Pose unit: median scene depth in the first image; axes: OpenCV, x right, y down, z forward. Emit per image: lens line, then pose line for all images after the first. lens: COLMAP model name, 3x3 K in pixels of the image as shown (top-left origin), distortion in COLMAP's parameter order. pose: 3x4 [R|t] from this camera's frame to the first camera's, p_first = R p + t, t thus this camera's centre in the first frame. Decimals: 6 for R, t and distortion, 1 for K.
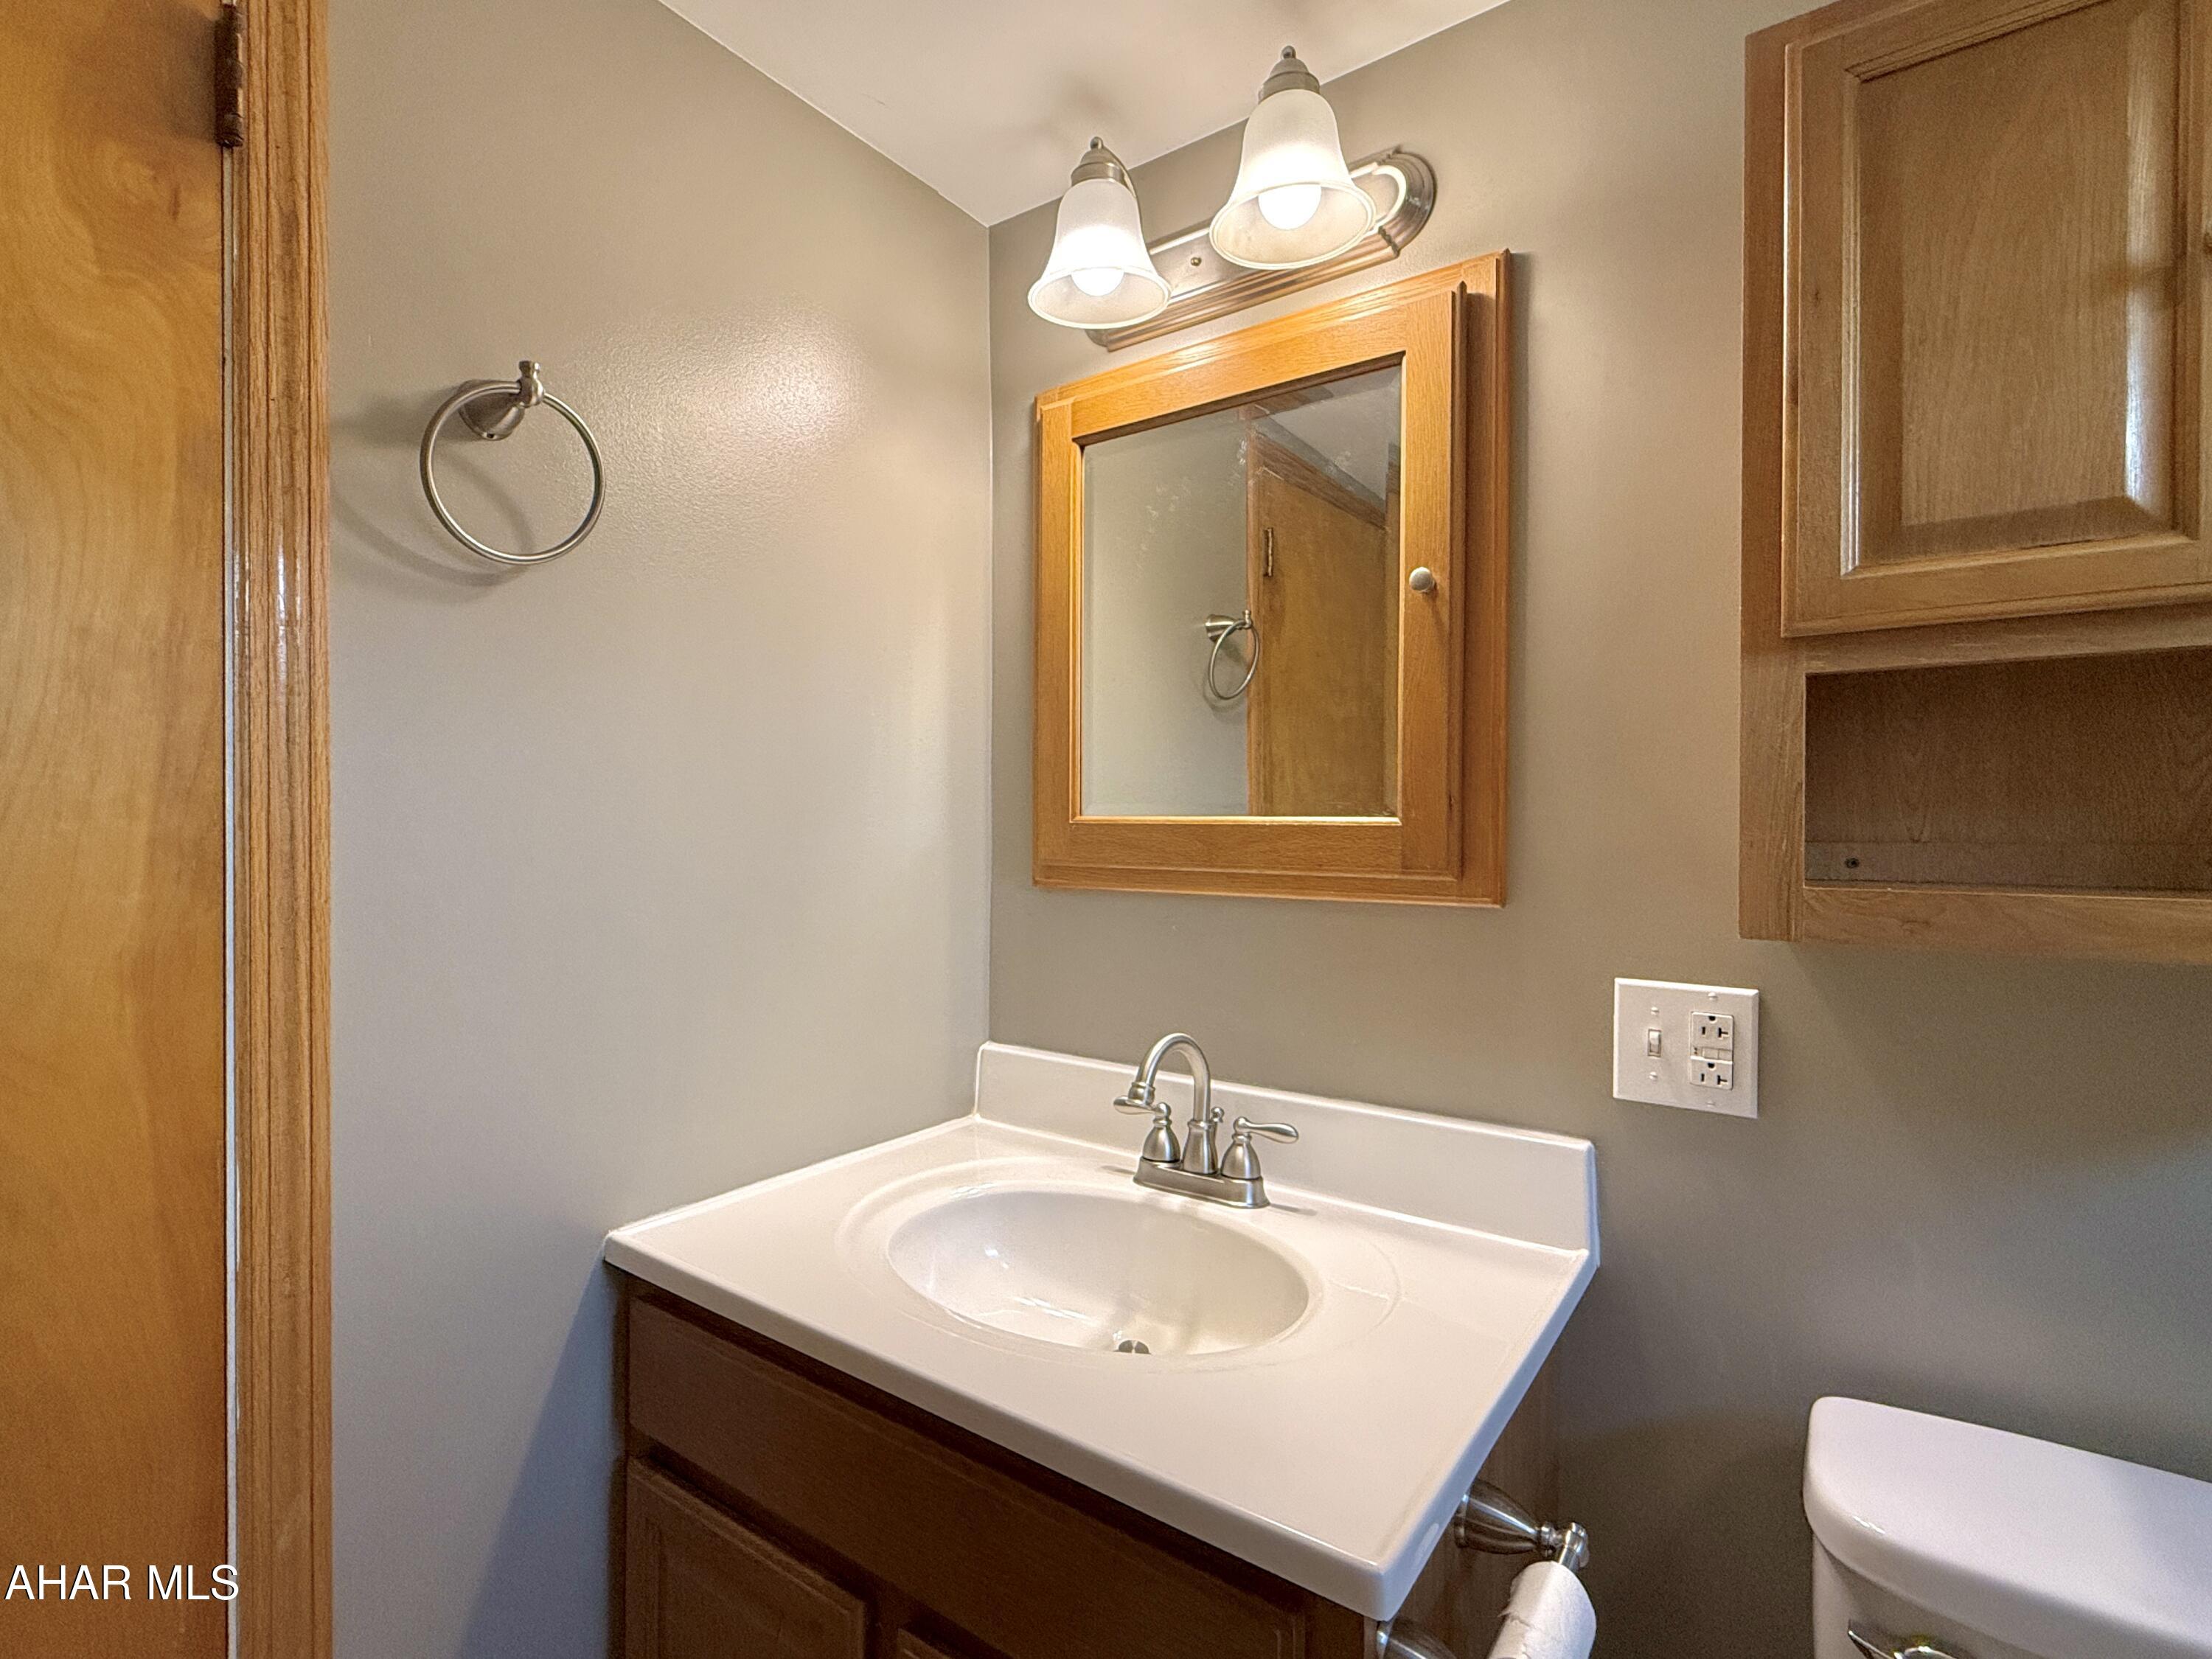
lens RADIAL K [[1047.9, 0, 1095.6], [0, 1047.9, 838.4], [0, 0, 1]] dist [0.010069, -0.002288]
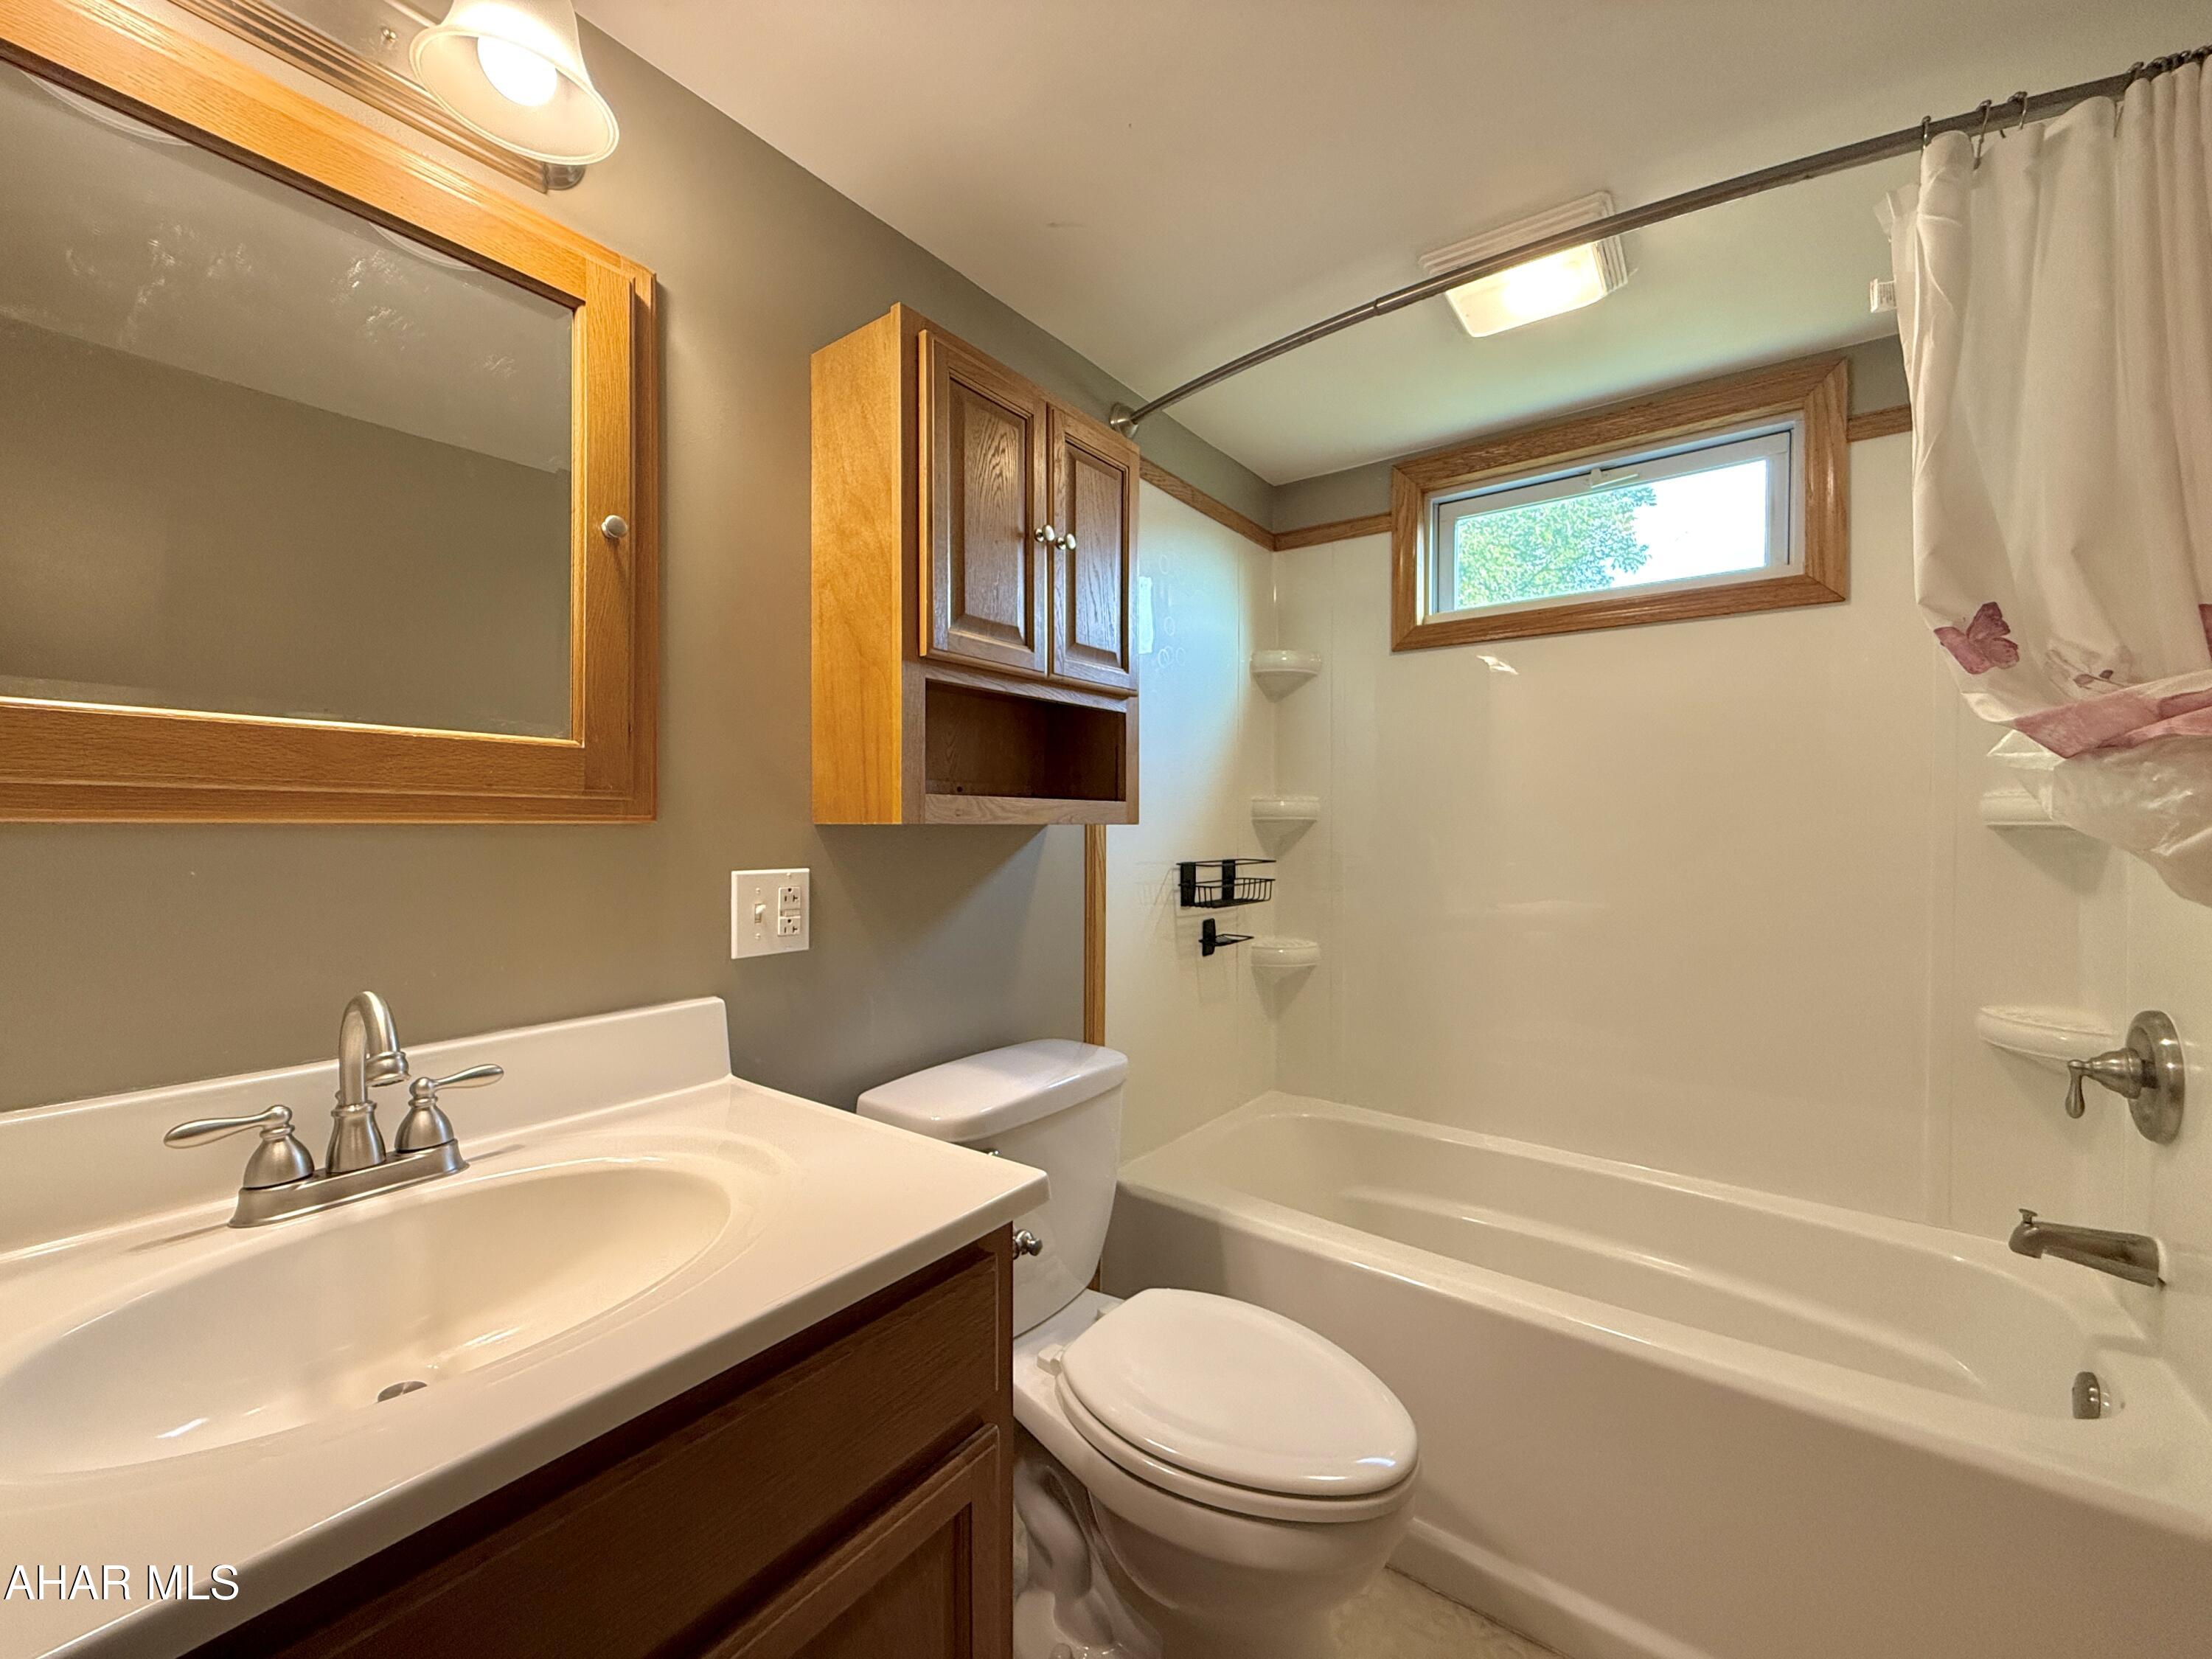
lens RADIAL K [[893.4, 0, 1097.7], [0, 893.4, 829.9], [0, 0, 1]] dist [0.004287, 0.000899]
pose [[0.019706, -0.008392, 0.999771, -0.662892], [0.008505, 0.999930, 0.008225, 0.073868], [-0.999770, 0.008341, 0.019776, 0.505508]]
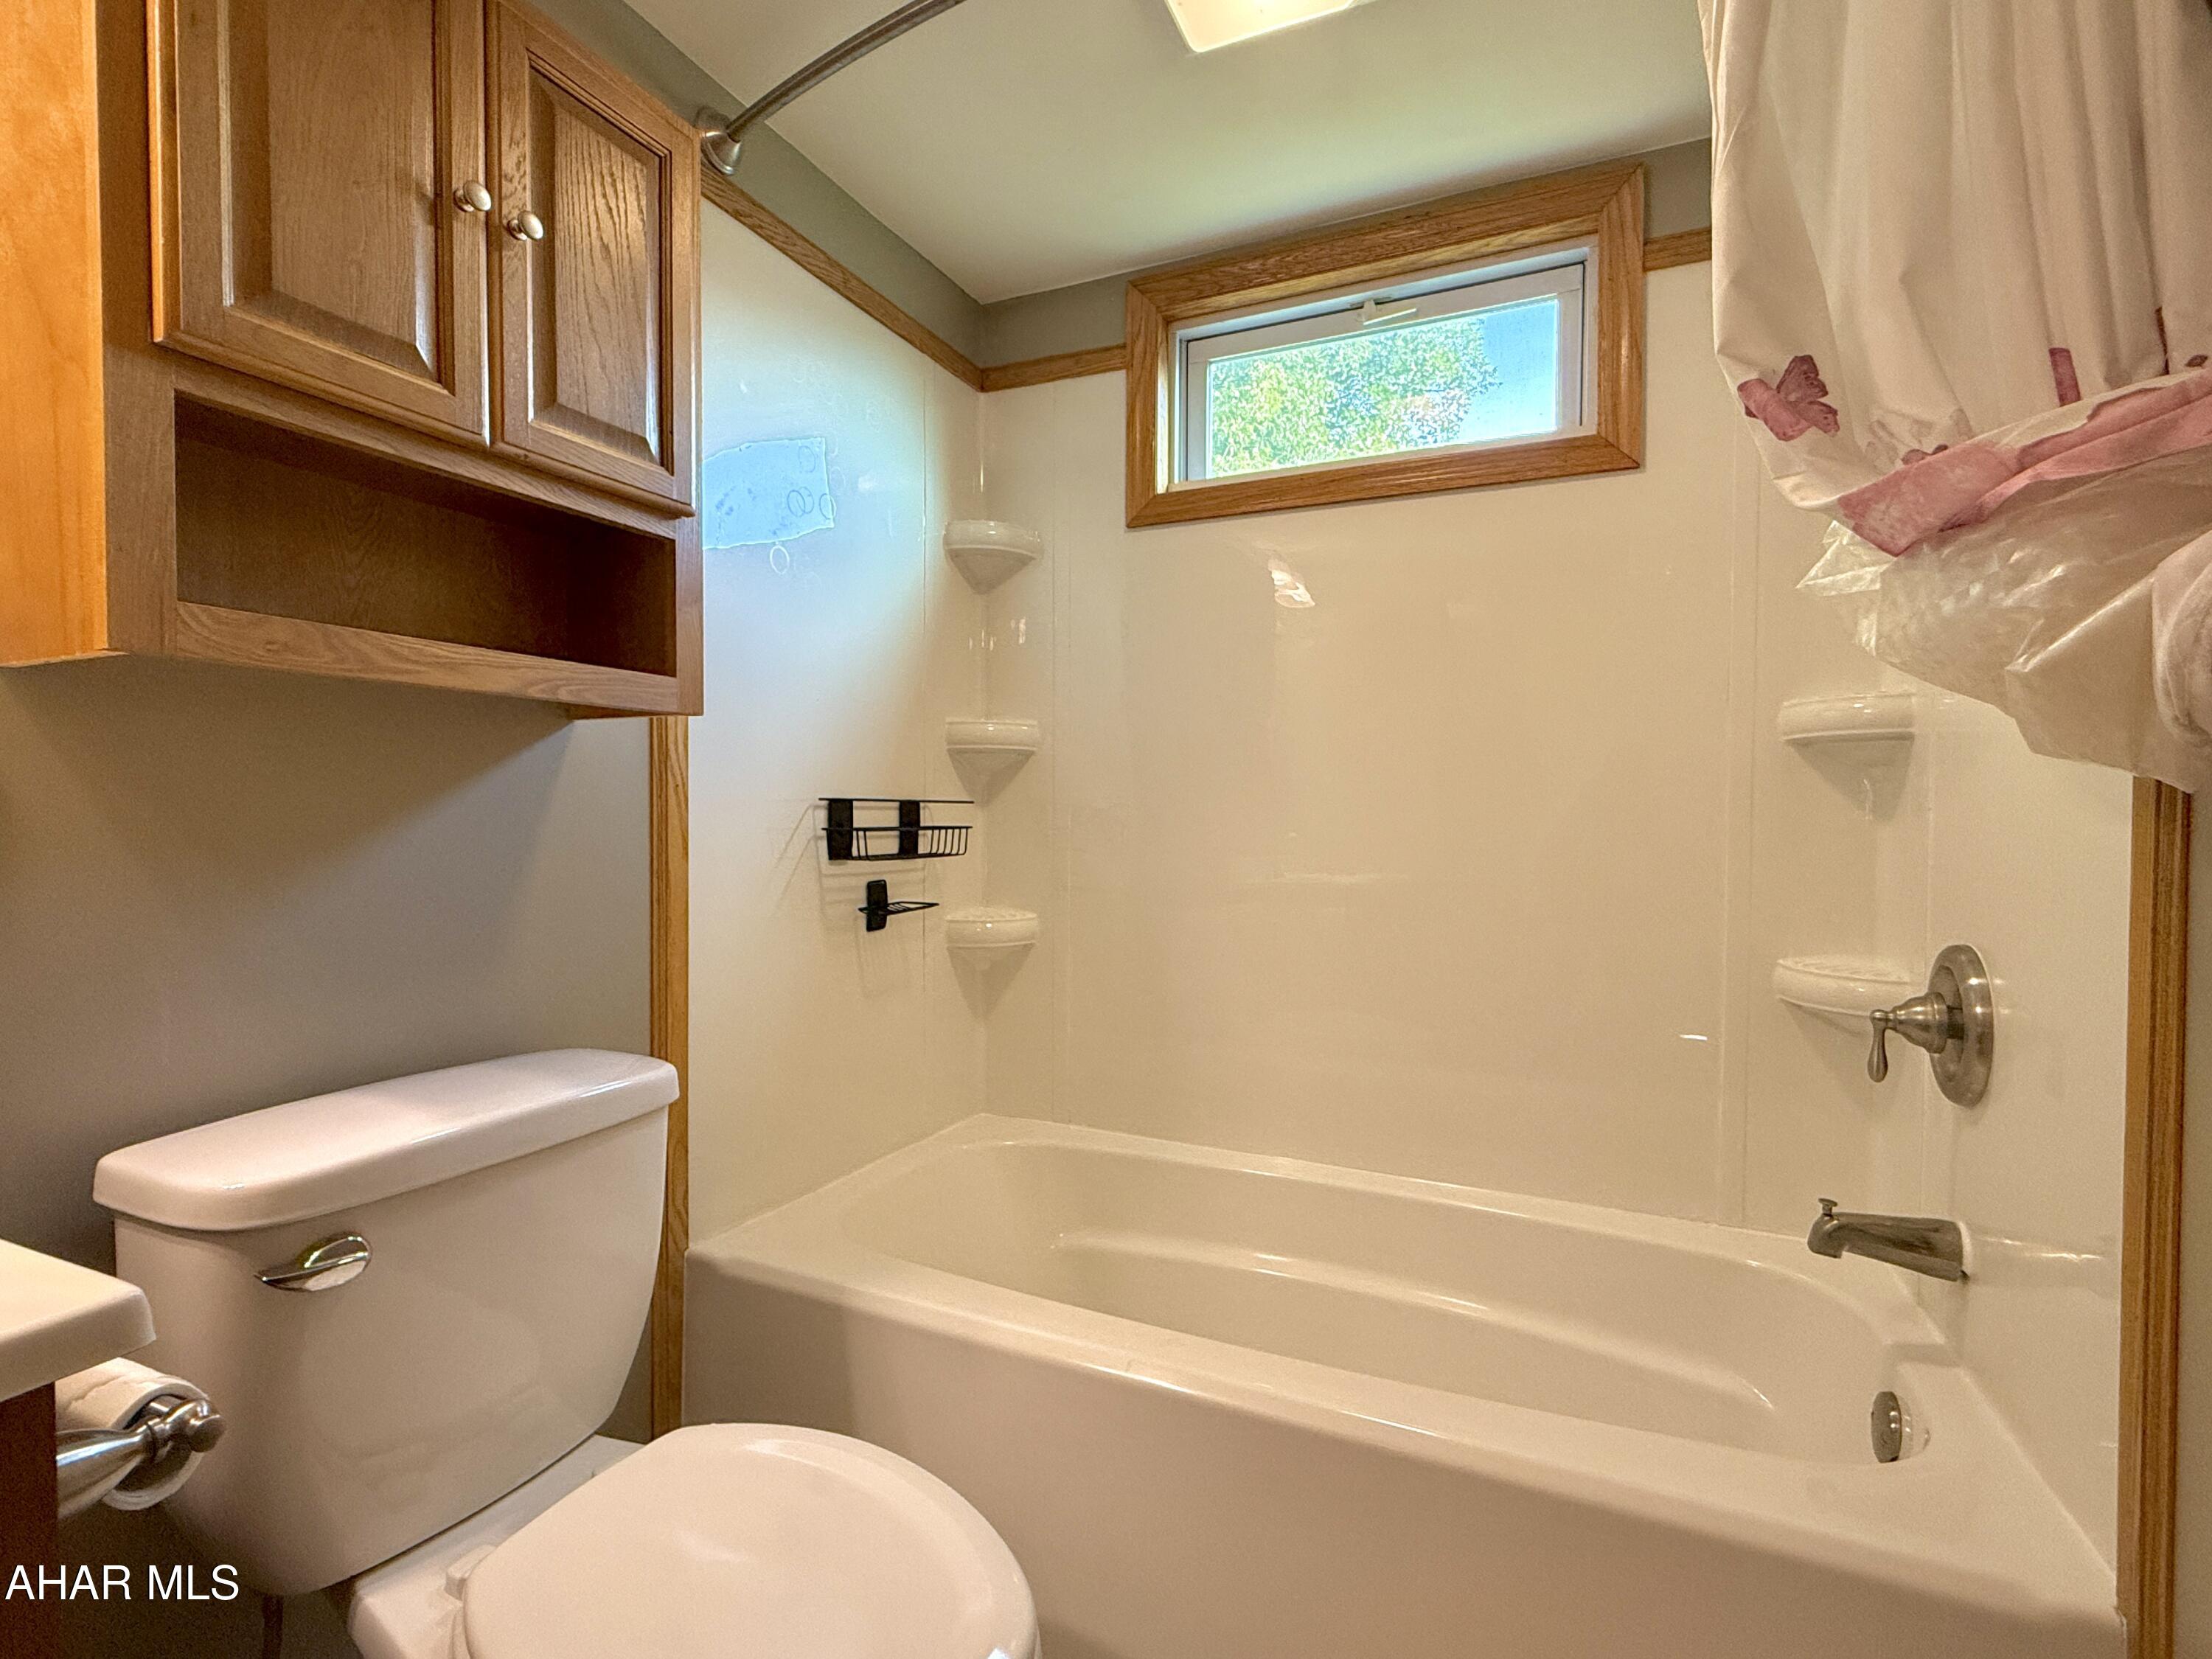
lens RADIAL K [[1047.9, 0, 1097.3], [0, 1047.9, 827.6], [0, 0, 1]] dist [0.010069, -0.002288]
pose [[-0.188756, -0.016543, 0.981885, -0.368986], [0.006410, 0.999816, 0.018078, 0.188510], [-0.982003, 0.009706, -0.188615, 0.246990]]
